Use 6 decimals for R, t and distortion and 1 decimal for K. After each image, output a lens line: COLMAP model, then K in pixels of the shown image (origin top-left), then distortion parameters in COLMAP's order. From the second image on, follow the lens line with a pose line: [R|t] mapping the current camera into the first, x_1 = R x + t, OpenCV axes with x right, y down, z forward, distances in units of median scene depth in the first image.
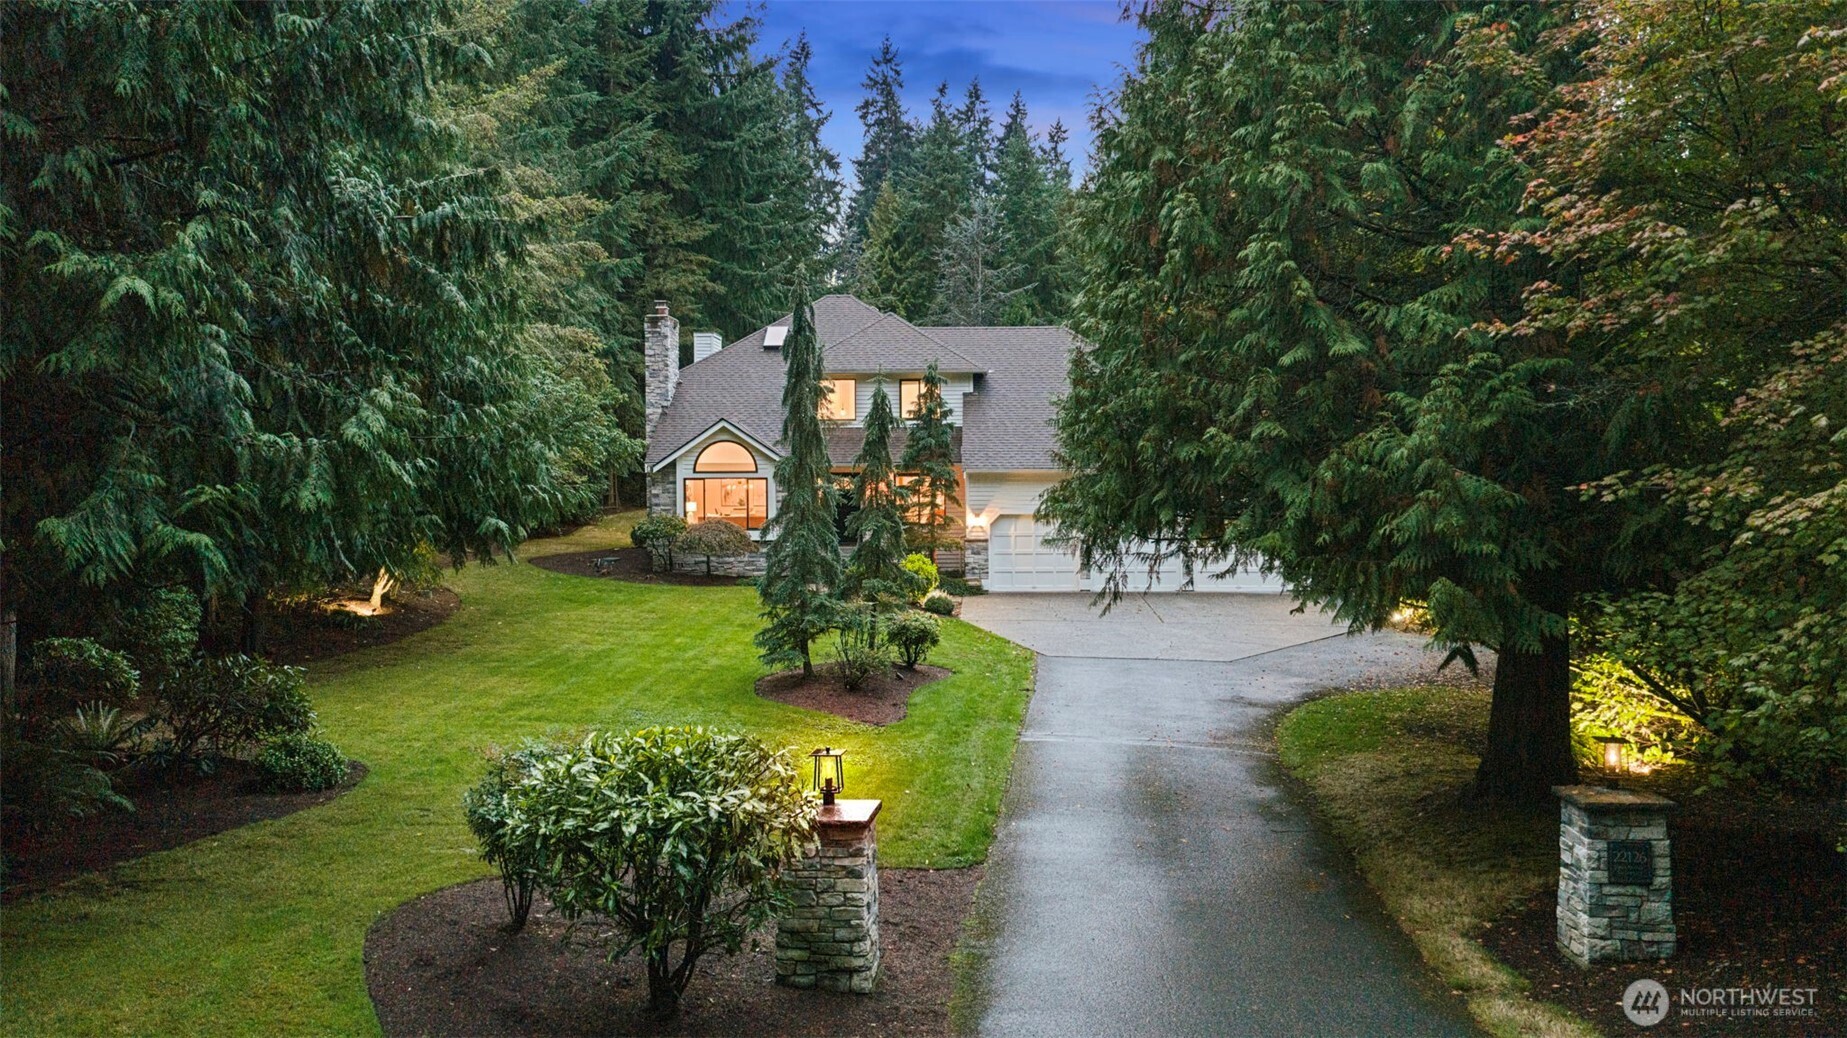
lens RADIAL K [[1535.5, 0, 917.5], [0, 1535.5, 551.4], [0, 0, 1]] dist [0.081887, -0.052657]
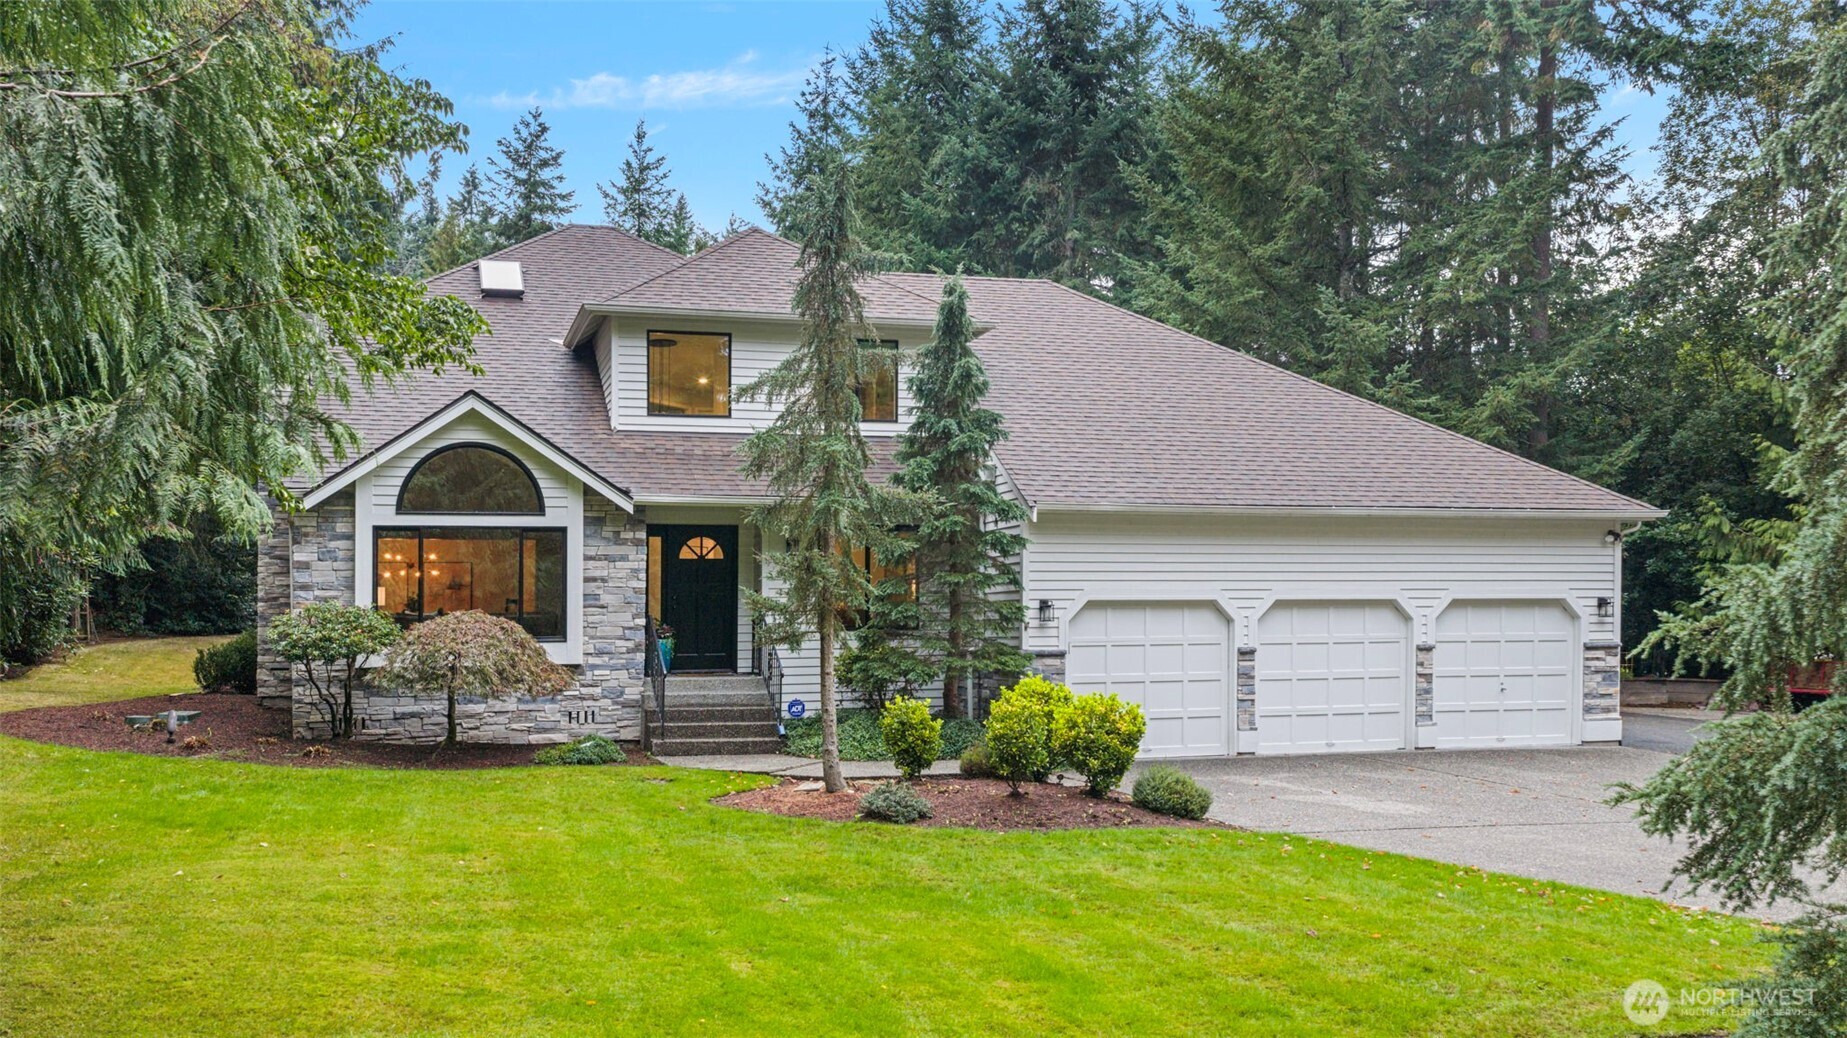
lens RADIAL K [[1535.5, 0, 842.6], [0, 1535.5, 641.3], [0, 0, 1]] dist [0.081887, -0.052657]
pose [[0.948942, -0.005661, 0.315401, -0.175026], [0.021213, 0.998721, -0.045900, 0.009452], [-0.314738, 0.050247, 0.947848, 0.572311]]
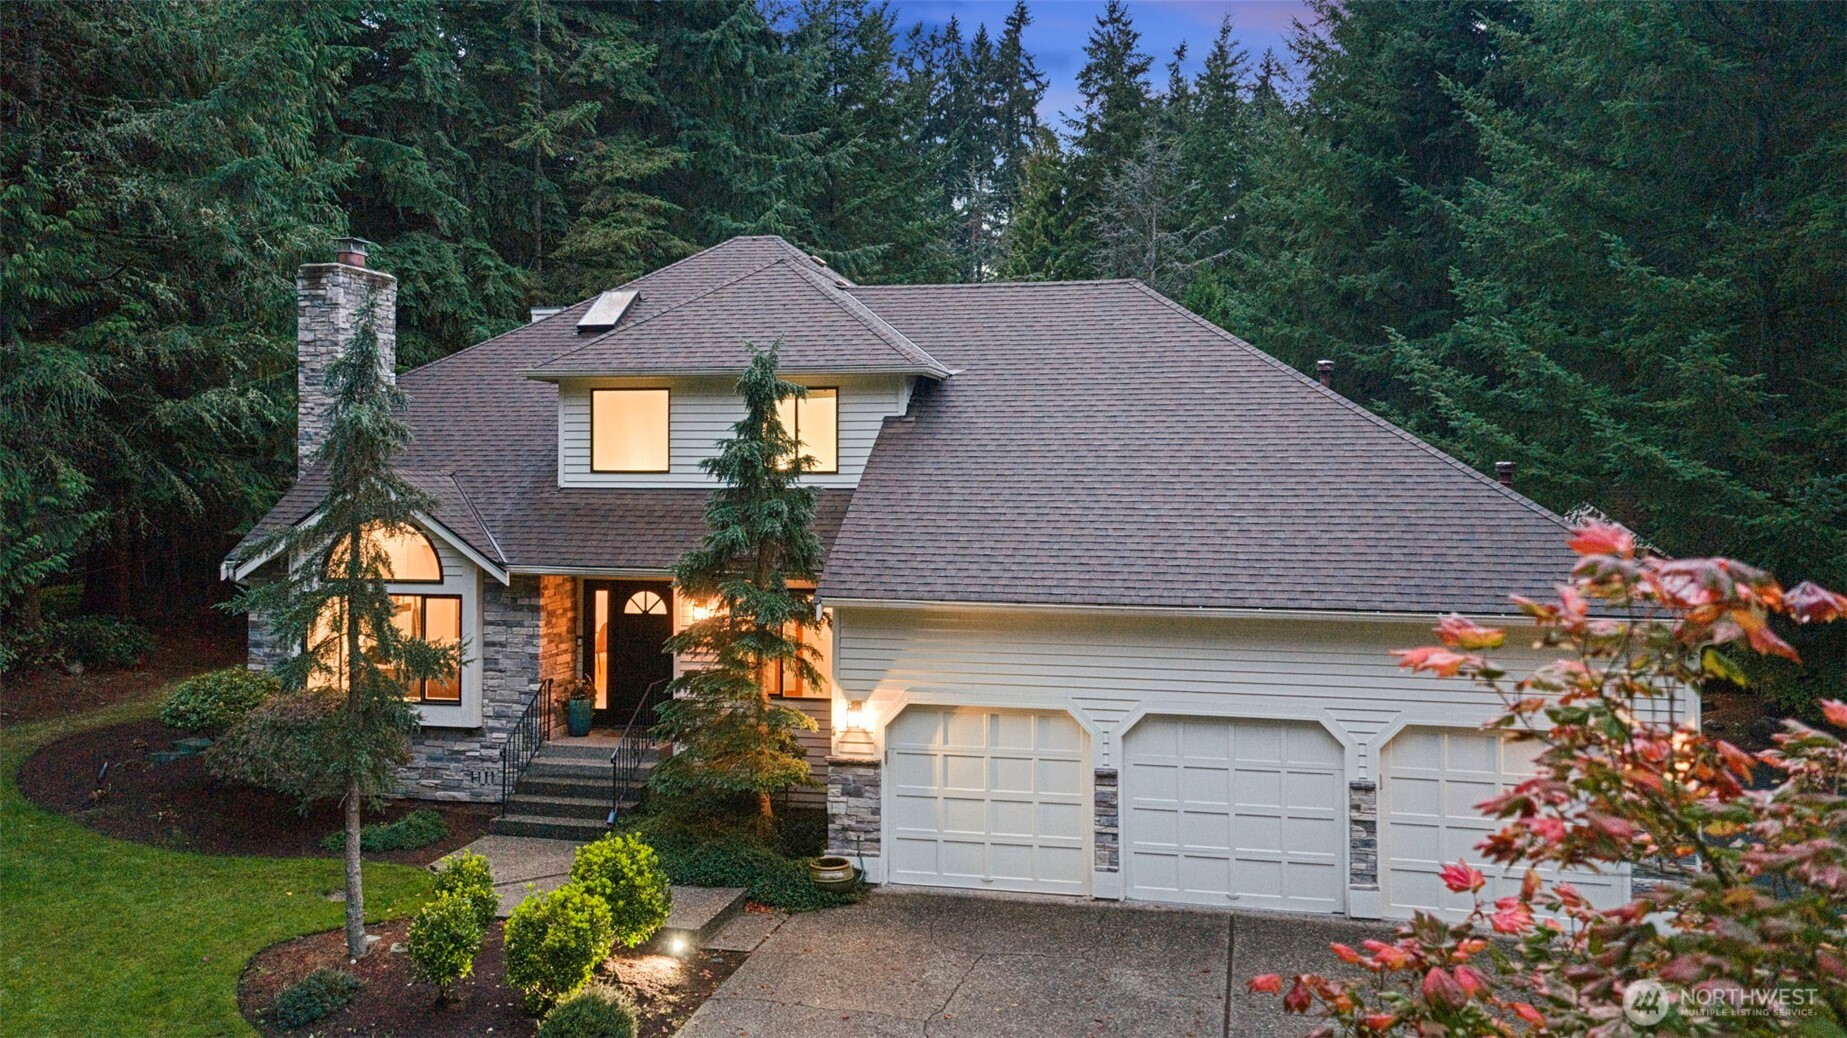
lens RADIAL K [[1535.5, 0, 936.5], [0, 1535.5, 472.4], [0, 0, 1]] dist [0.081887, -0.052657]
pose [[0.985033, 0.007770, -0.172190, 0.136047], [-0.017200, 0.998428, -0.053341, -0.066492], [0.171505, 0.055504, 0.983618, 0.586594]]
